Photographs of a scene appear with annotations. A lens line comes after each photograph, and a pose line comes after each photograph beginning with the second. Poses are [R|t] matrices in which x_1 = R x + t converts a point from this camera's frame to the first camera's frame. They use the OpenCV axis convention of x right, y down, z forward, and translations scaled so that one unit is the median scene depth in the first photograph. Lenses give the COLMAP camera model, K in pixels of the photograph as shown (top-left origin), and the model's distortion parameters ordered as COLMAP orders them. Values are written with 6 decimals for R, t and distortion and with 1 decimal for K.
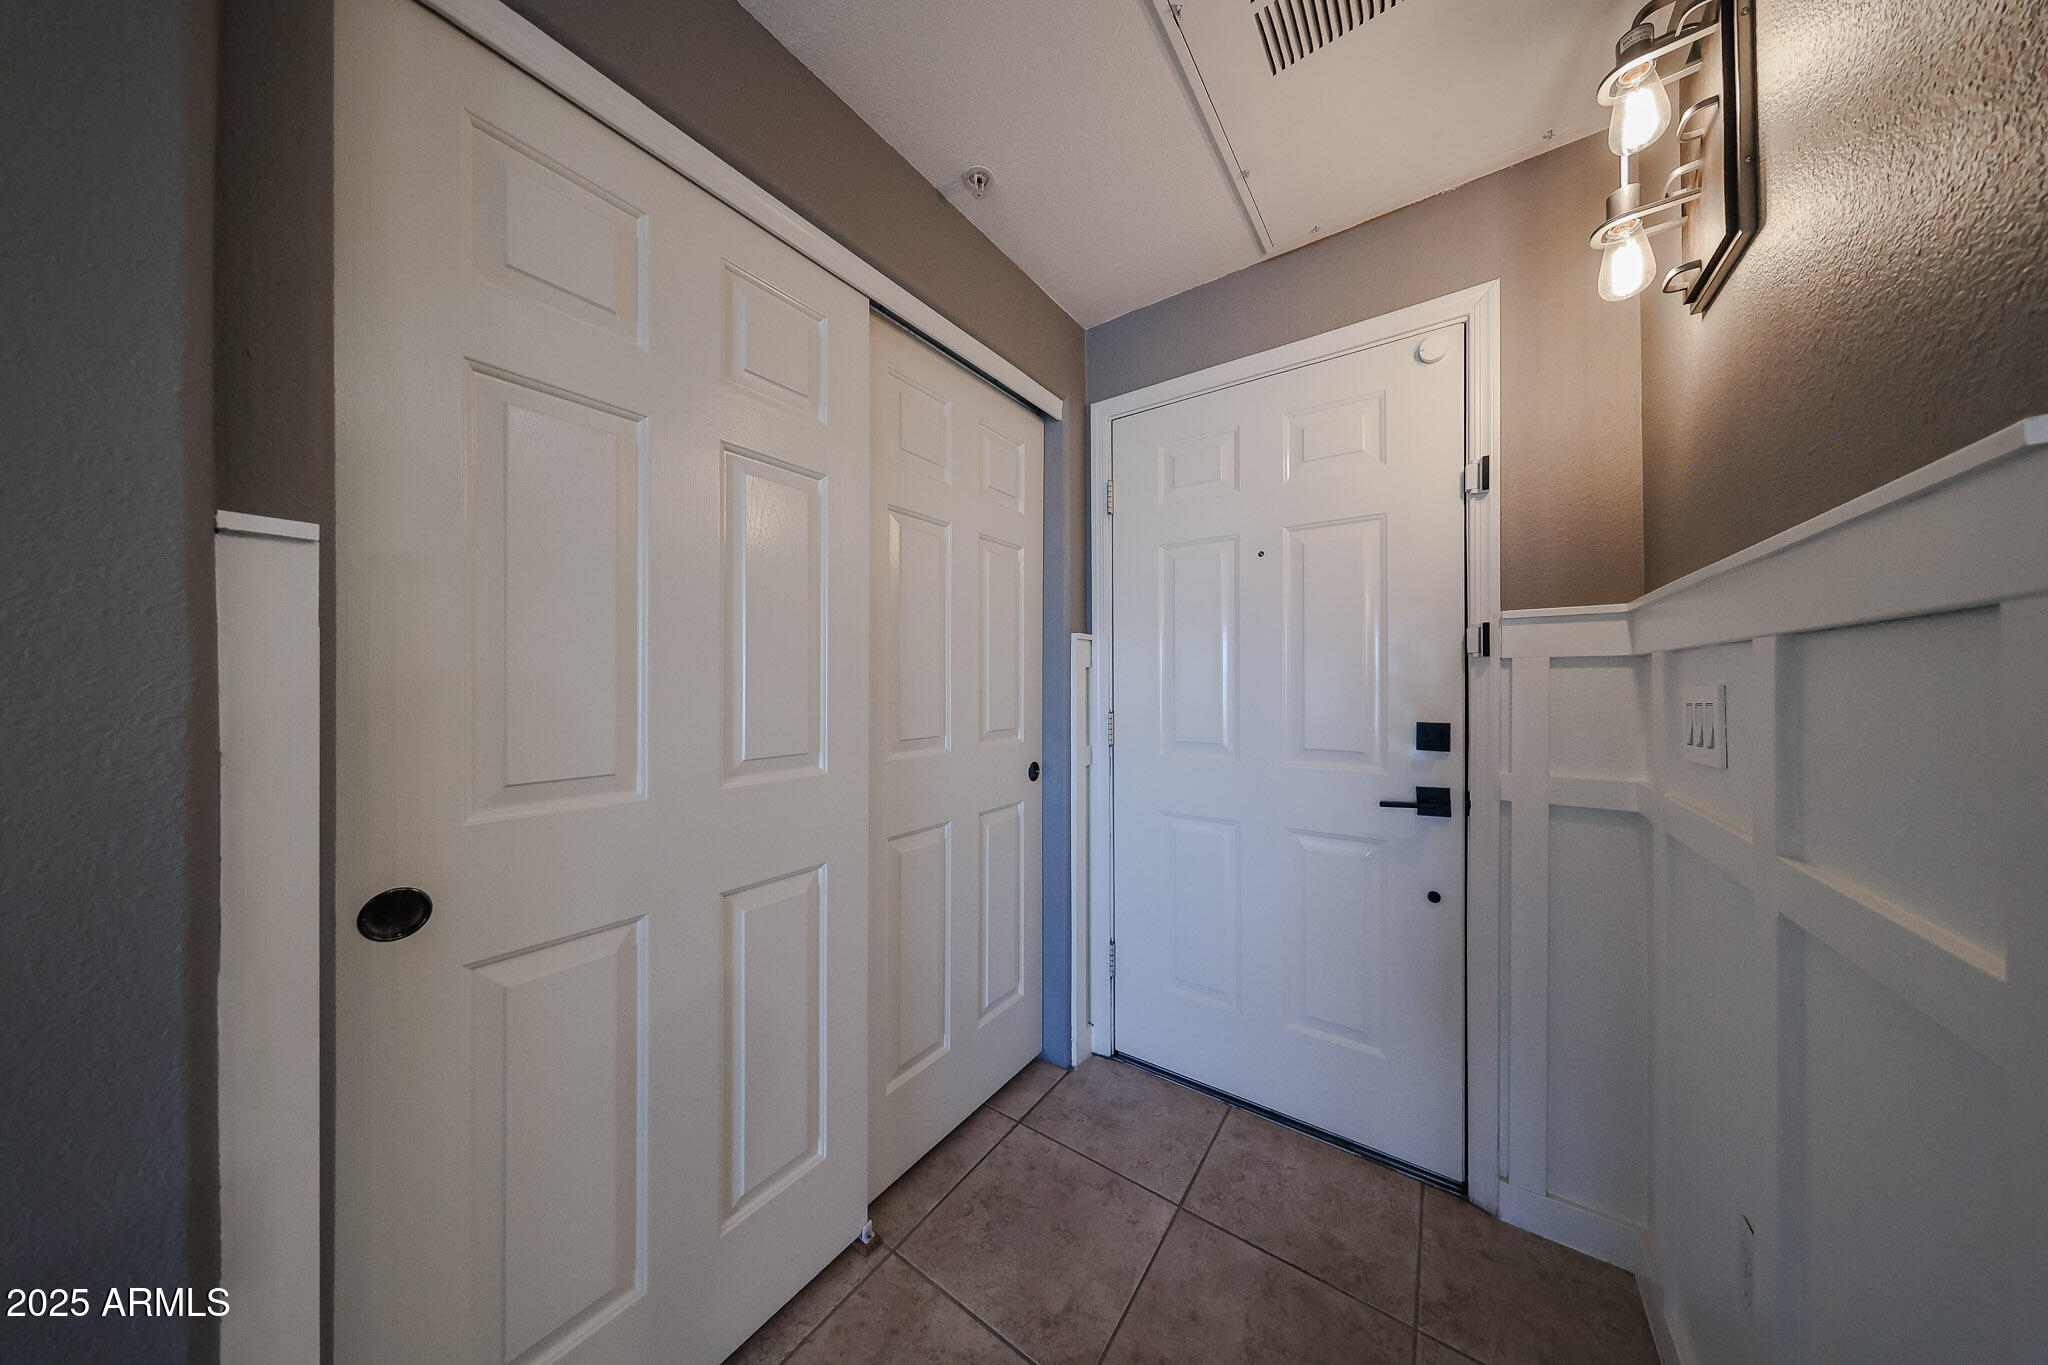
lens RADIAL K [[609.5, 0, 1024.0], [0, 609.5, 682.5], [0, 0, 1]] dist [-0.000284, -0.000027]
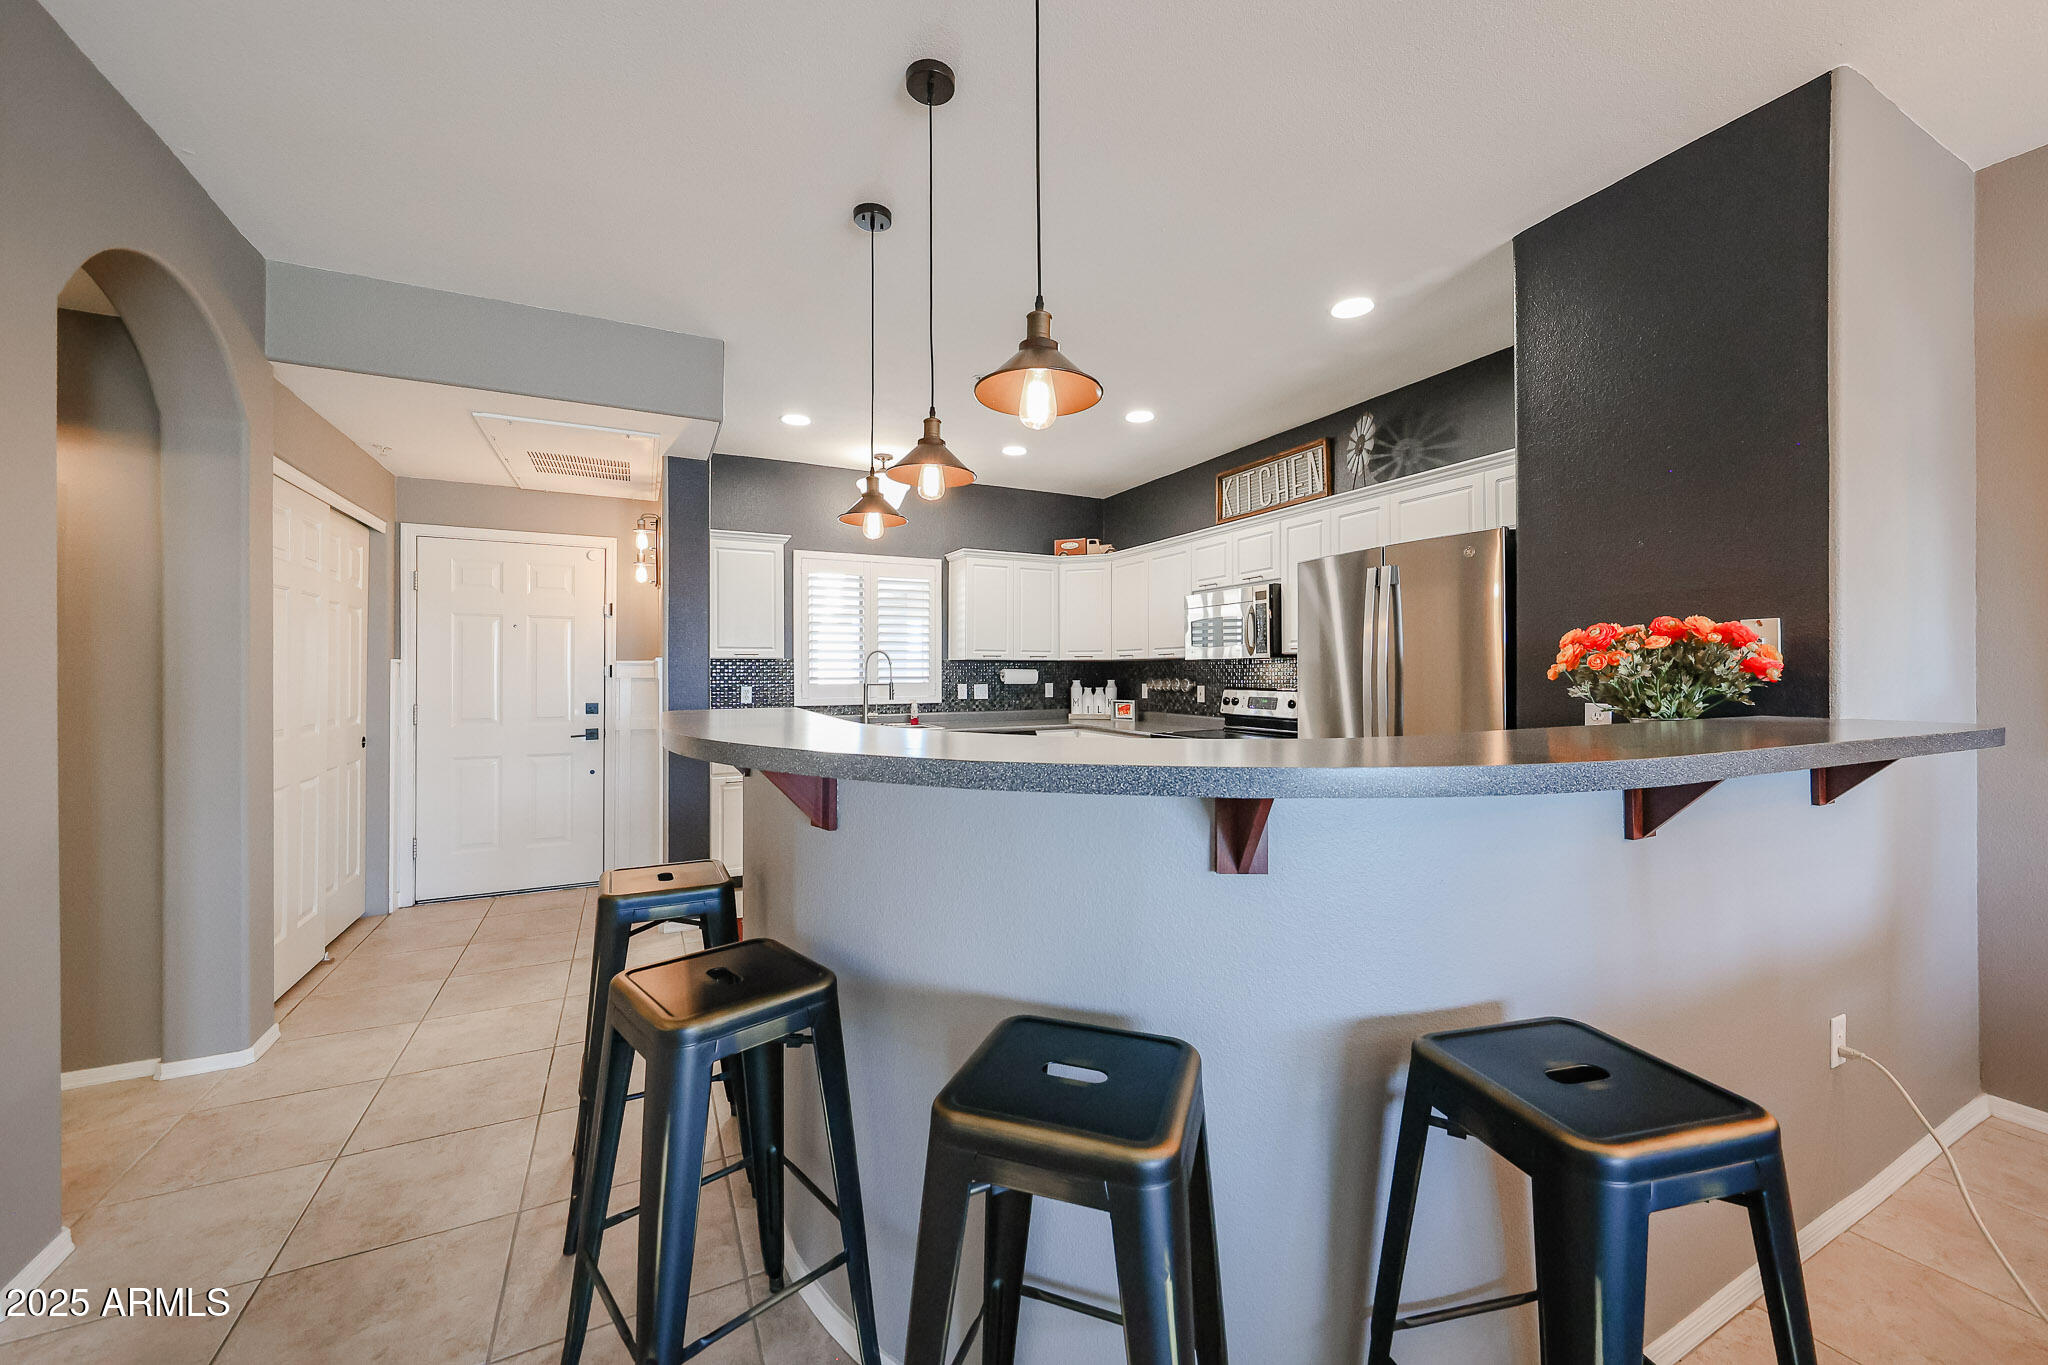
lens RADIAL K [[776.2, 0, 1023.2], [0, 776.2, 668.4], [0, 0, 1]] dist [0.000906, -0.000007]
pose [[0.474117, 0.006276, 0.880439, -1.302896], [-0.004633, 0.999979, -0.004633, -0.070138], [-0.880449, -0.001883, 0.474136, -2.077417]]
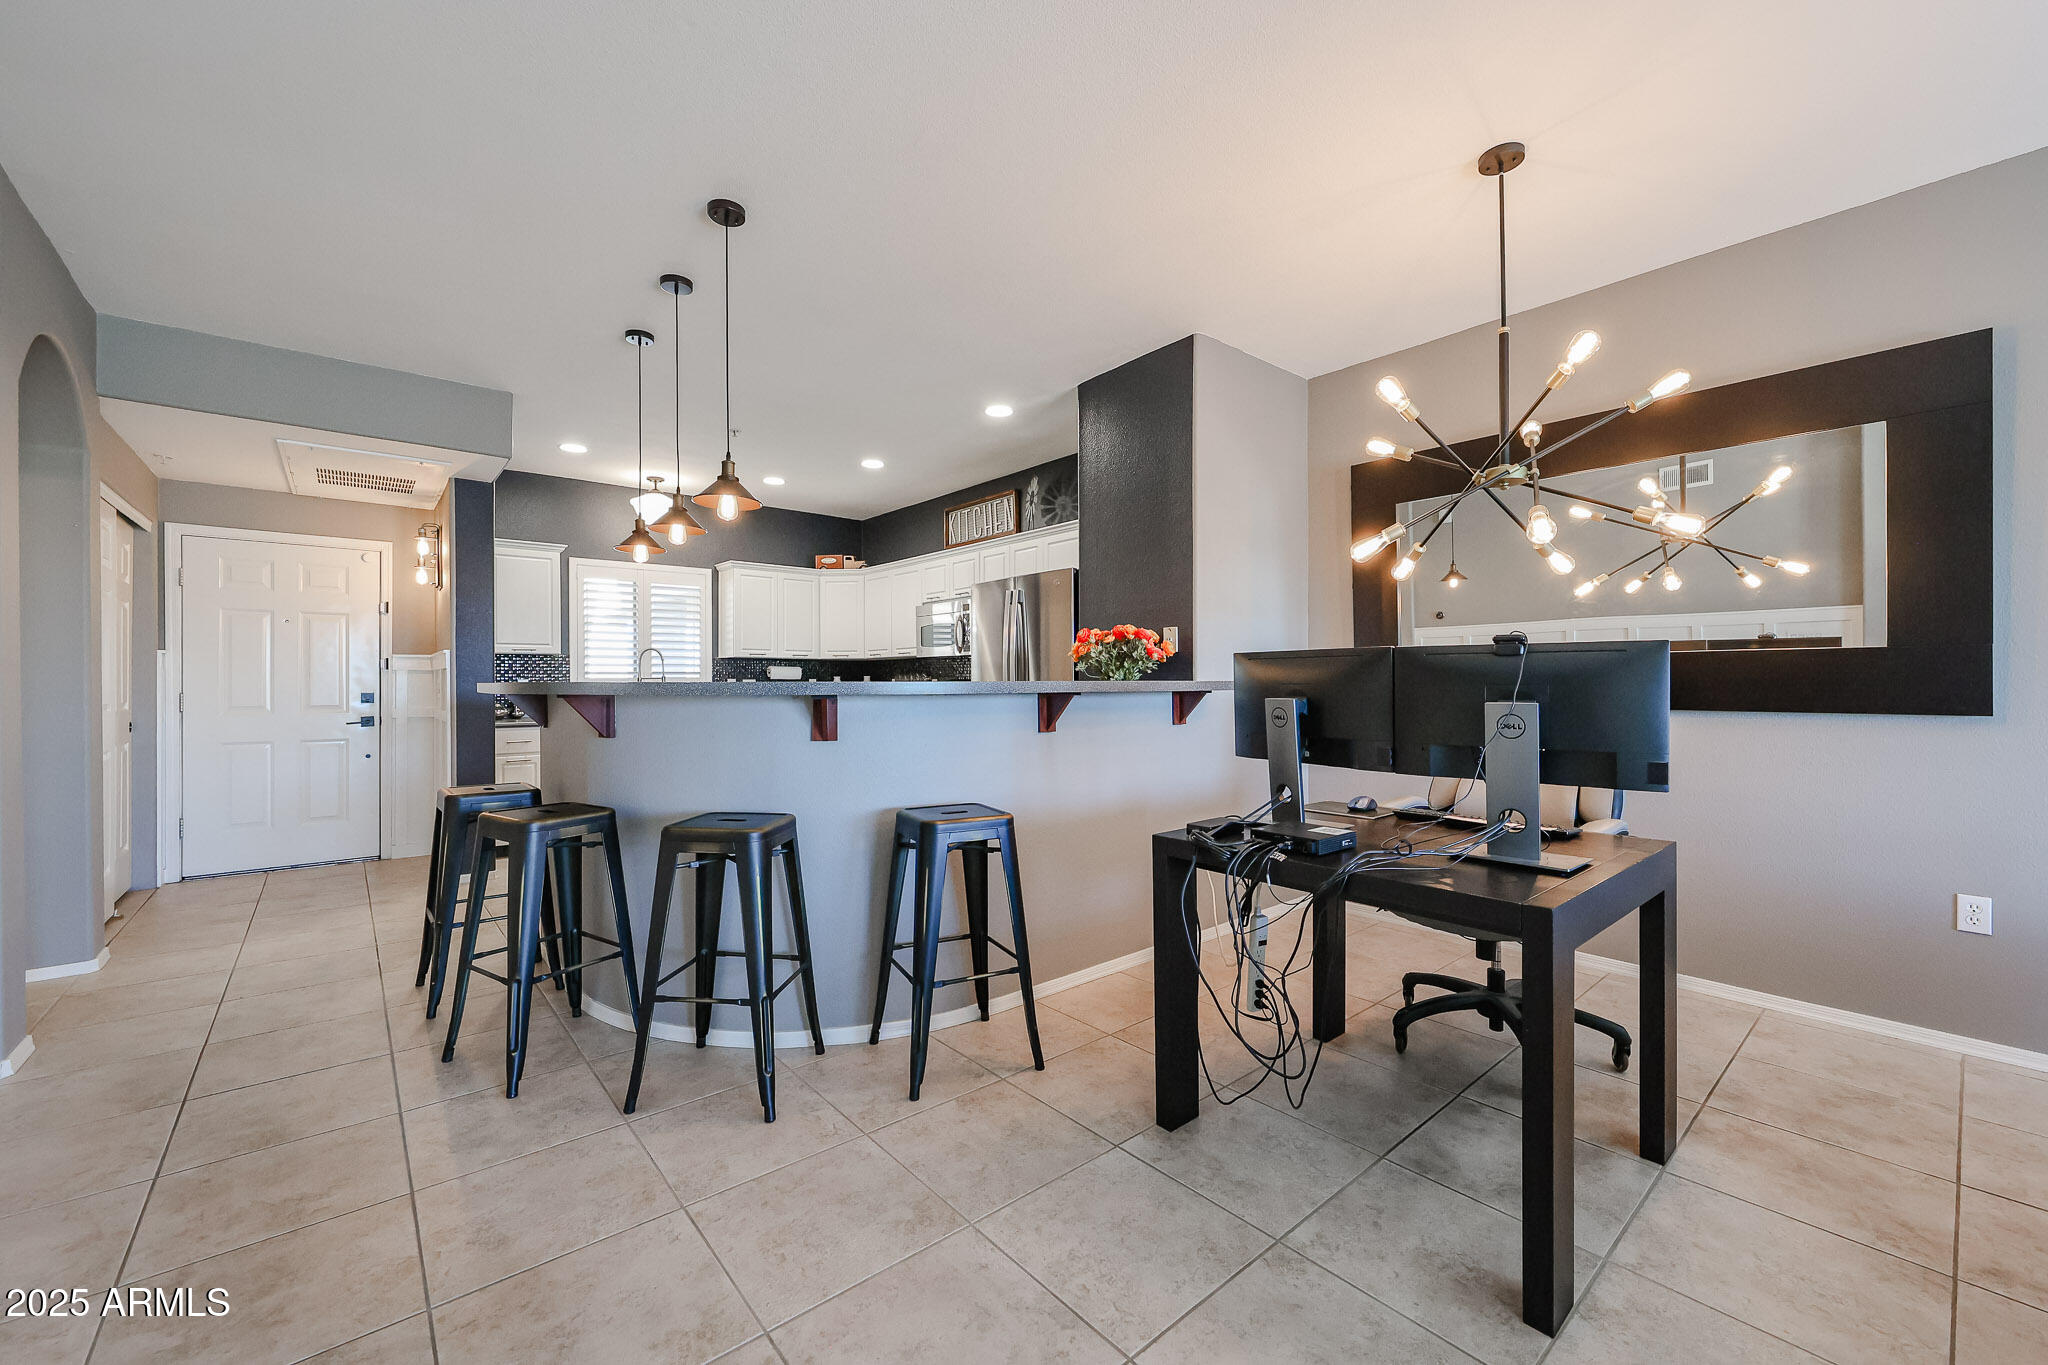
lens RADIAL K [[805.7, 0, 1024.0], [0, 805.7, 682.5], [0, 0, 1]] dist [-0.002511, -0.000430]
pose [[0.250961, 0.001187, 0.967996, -2.085348], [-0.003674, 0.999993, -0.000273, 0.008865], [-0.967990, -0.003488, 0.250964, -2.760916]]
